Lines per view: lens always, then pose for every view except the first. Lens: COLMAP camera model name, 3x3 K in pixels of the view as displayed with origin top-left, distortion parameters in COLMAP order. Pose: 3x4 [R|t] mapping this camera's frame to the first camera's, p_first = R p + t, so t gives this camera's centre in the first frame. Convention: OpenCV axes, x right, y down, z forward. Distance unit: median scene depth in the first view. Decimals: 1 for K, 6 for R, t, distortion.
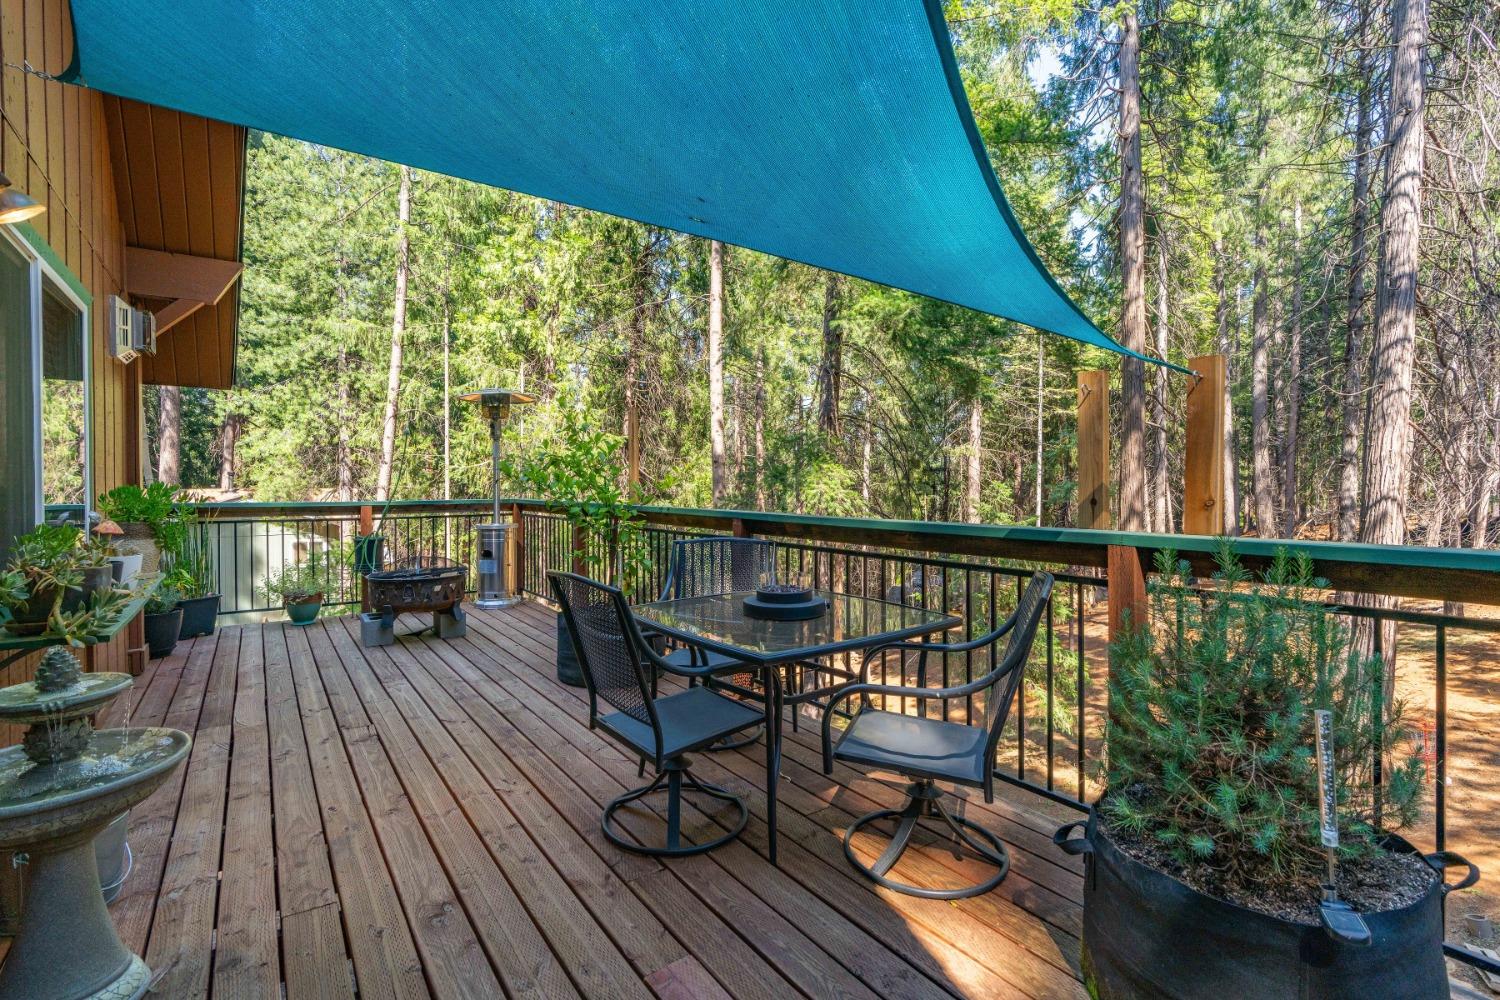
lens RADIAL K [[680.9, 0, 734.8], [0, 680.9, 501.7], [0, 0, 1]] dist [-0.008098, 0.002275]
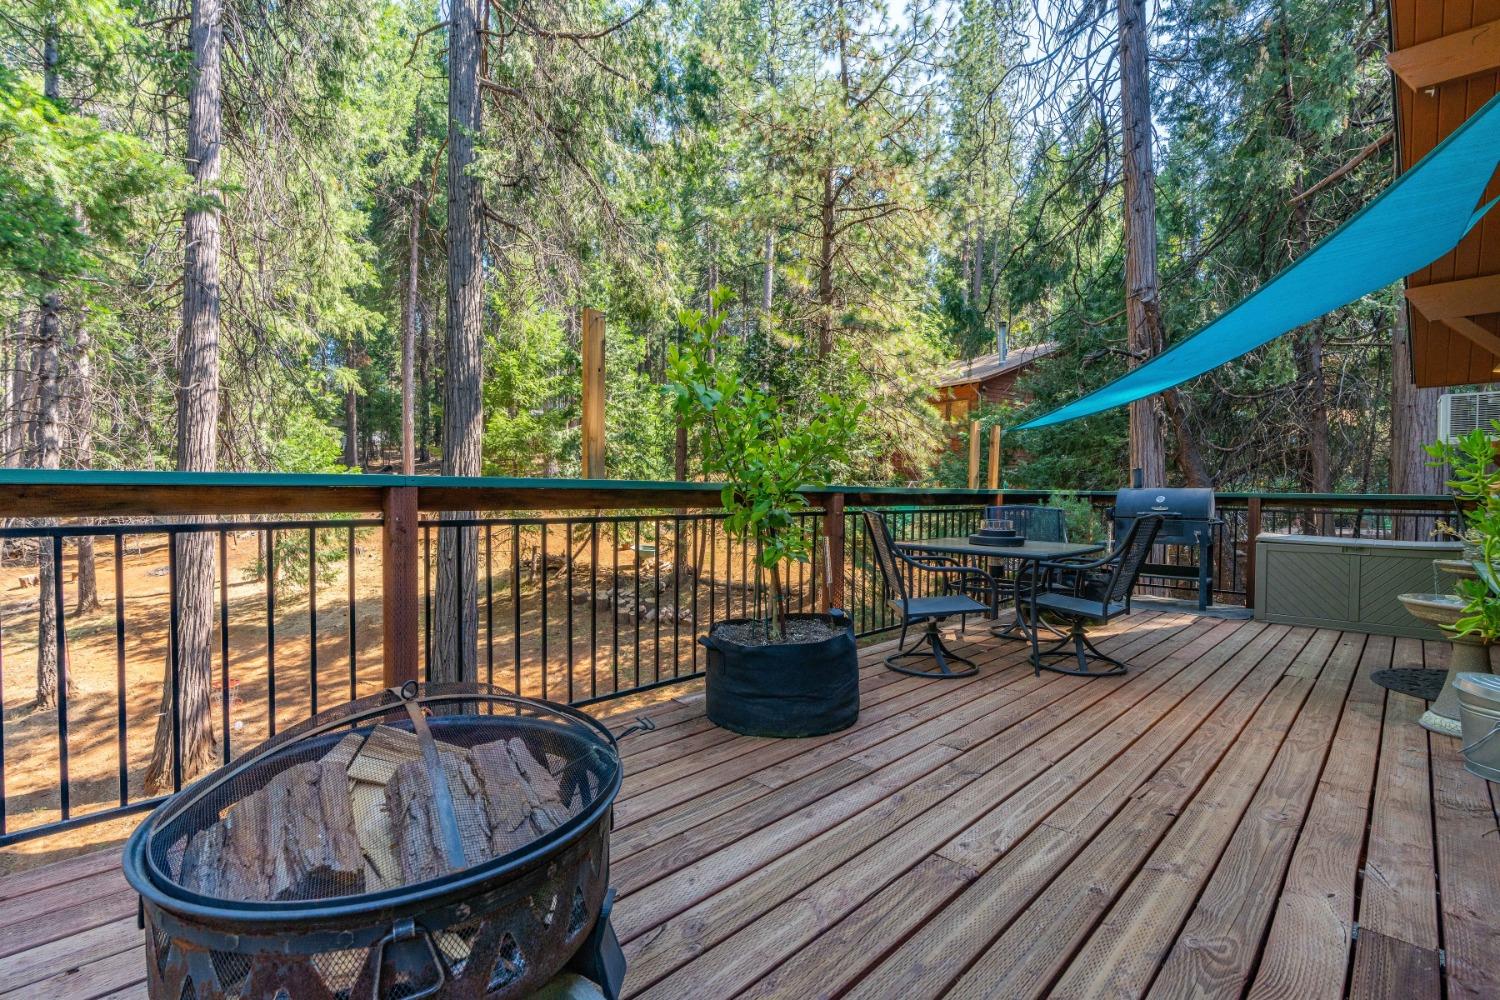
lens RADIAL K [[680.9, 0, 756.4], [0, 680.9, 491.9], [0, 0, 1]] dist [-0.008098, 0.002275]
pose [[-0.179400, -0.009019, 0.983735, -1.077243], [0.019506, 0.999729, 0.012723, 0.015871], [-0.983583, 0.021472, -0.179176, 1.421408]]
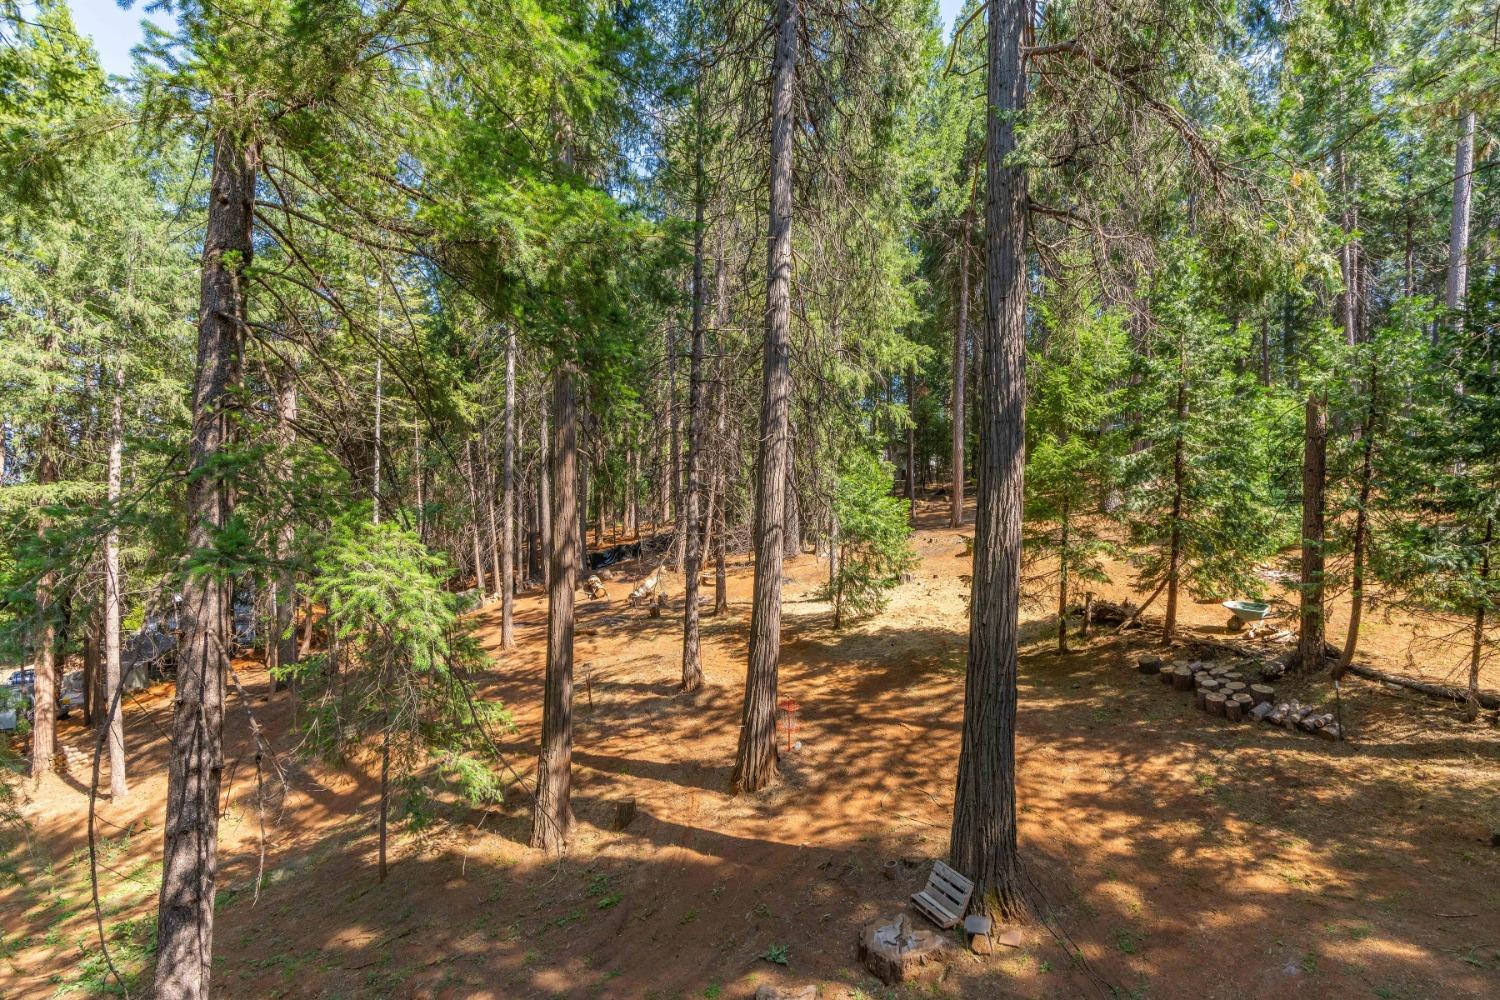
lens RADIAL K [[680.9, 0, 746.8], [0, 680.9, 502.7], [0, 0, 1]] dist [-0.008098, 0.002275]
pose [[0.564548, 0.001154, 0.825399, -0.286421], [0.011383, 0.999893, -0.009183, -0.161004], [-0.825322, 0.014580, 0.564475, 1.537433]]
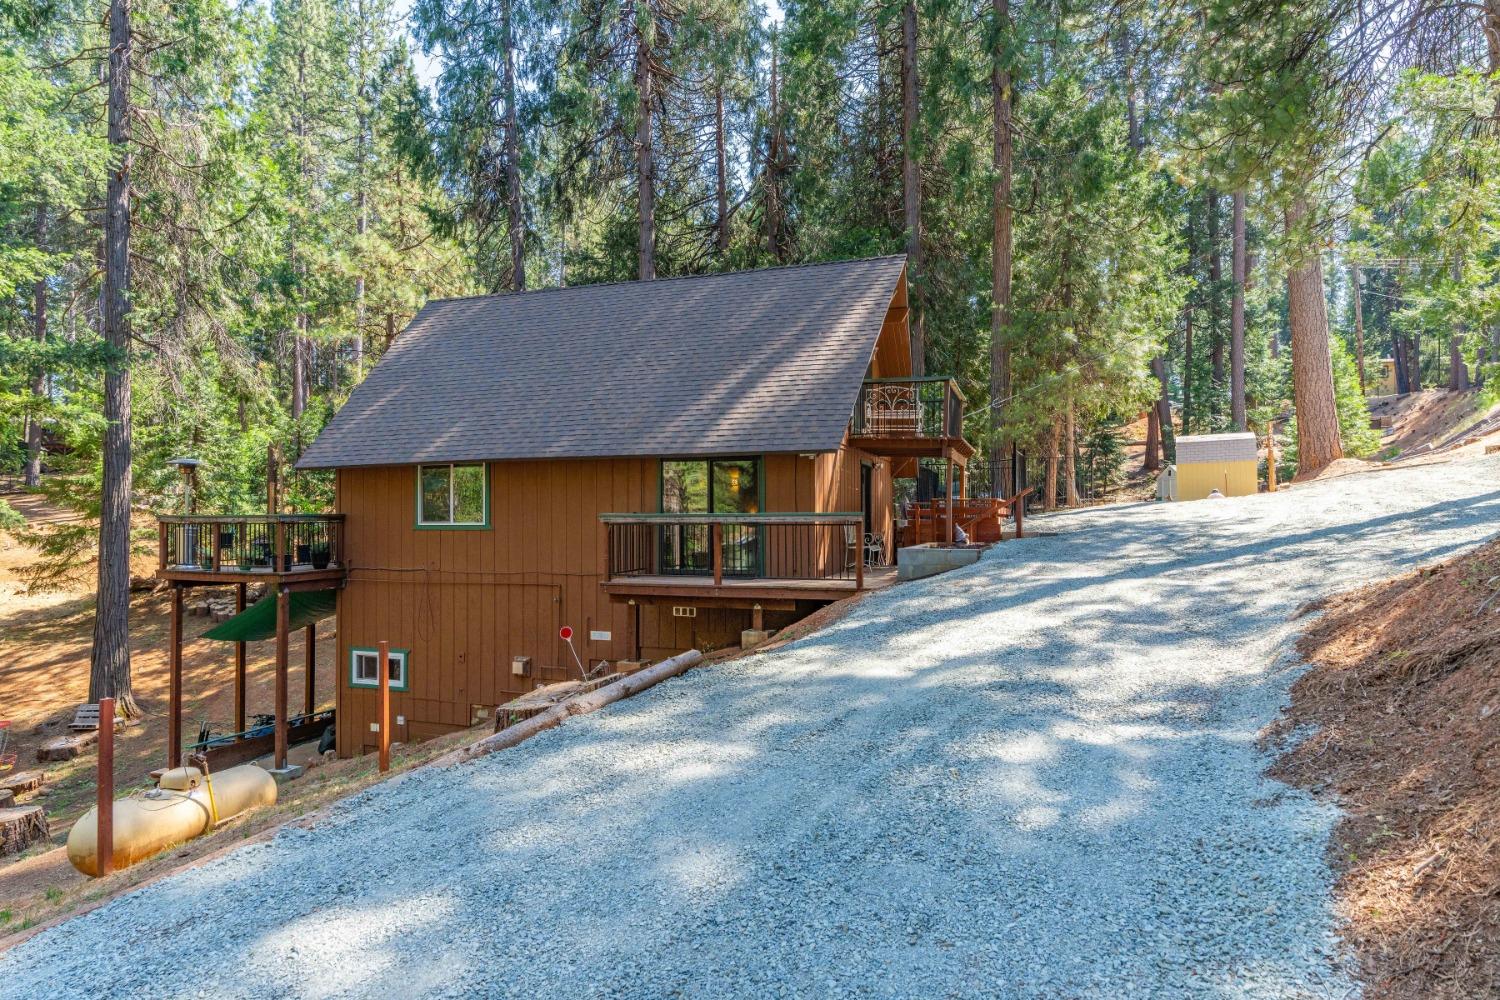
lens RADIAL K [[870.7, 0, 749.6], [0, 870.7, 503.4], [0, 0, 1]] dist [-0.002508, -0.001116]
pose [[-0.556111, 0.013254, 0.831002, -7.102146], [0.025879, 0.999664, 0.001374, 0.020841], [-0.830705, 0.022269, -0.556267, 2.086916]]
